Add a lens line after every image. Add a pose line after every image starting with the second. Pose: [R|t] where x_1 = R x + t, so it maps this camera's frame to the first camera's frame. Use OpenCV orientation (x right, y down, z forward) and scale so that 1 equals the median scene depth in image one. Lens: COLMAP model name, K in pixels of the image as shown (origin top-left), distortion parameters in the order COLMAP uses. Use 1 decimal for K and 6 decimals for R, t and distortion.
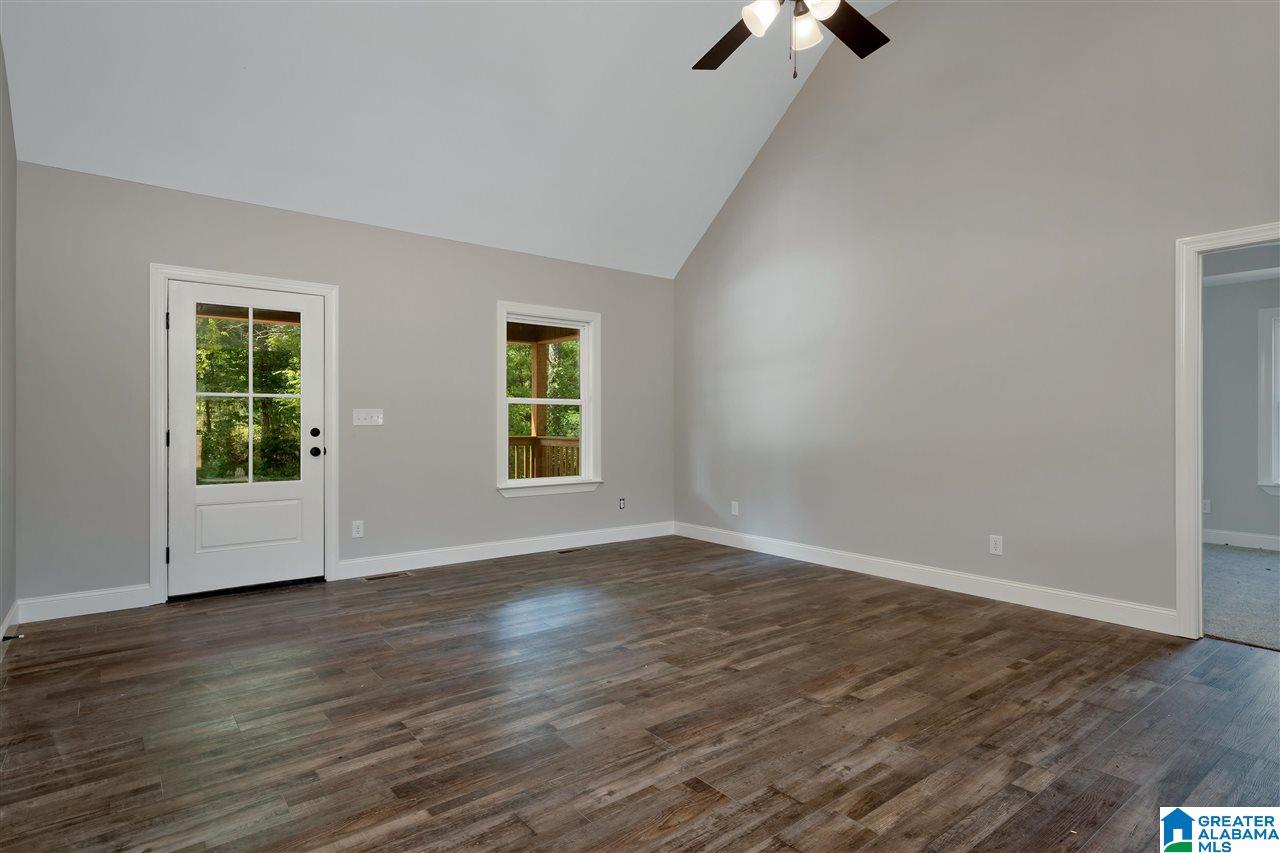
lens RADIAL K [[695.2, 0, 640.0], [0, 695.2, 426.5], [0, 0, 1]] dist [0.011245, 0.000882]
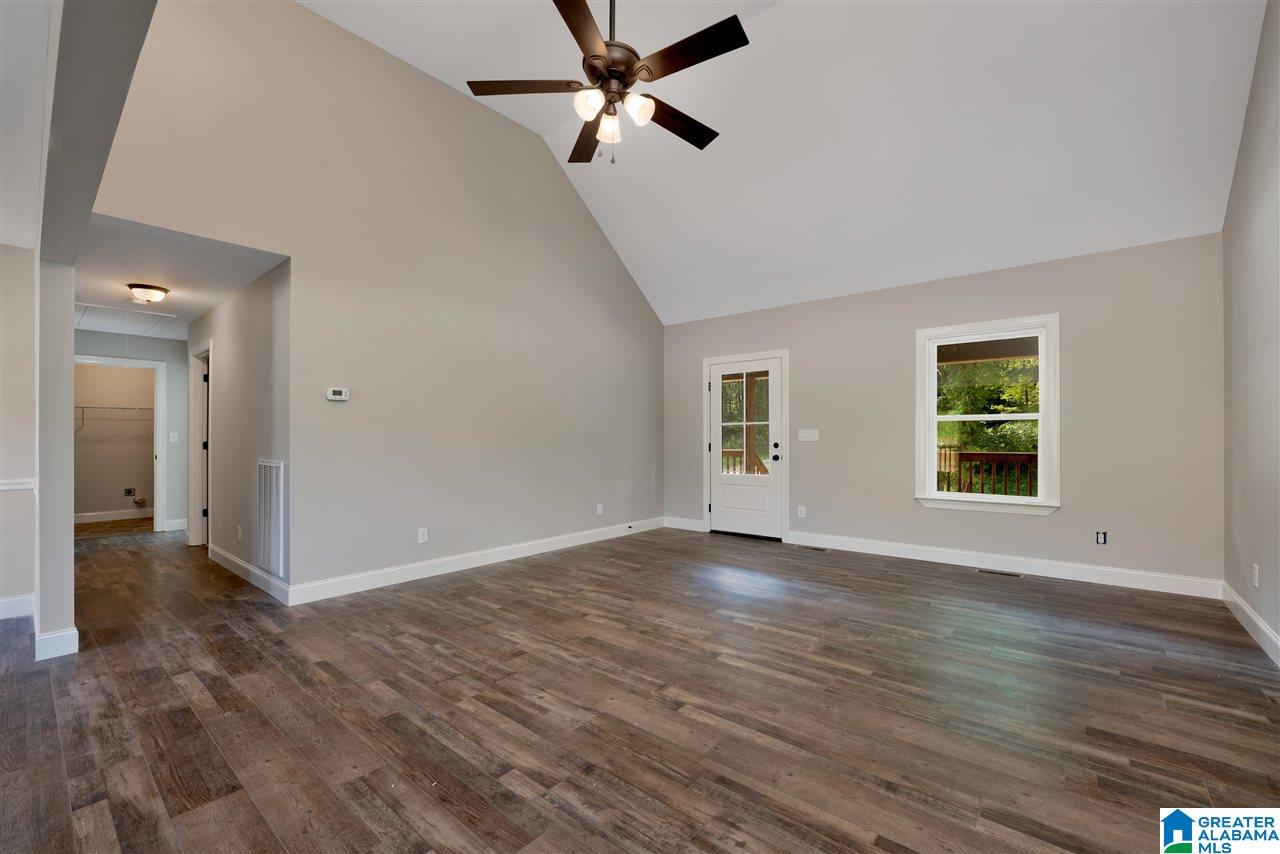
lens RADIAL K [[517.7, 0, 633.8], [0, 517.7, 438.8], [0, 0, 1]] dist [-0.010351, -0.000198]
pose [[0.191544, -0.002645, -0.981480, 1.019564], [-0.004028, 0.999986, -0.003481, -0.001618], [0.981476, 0.004620, 0.191531, 0.770793]]
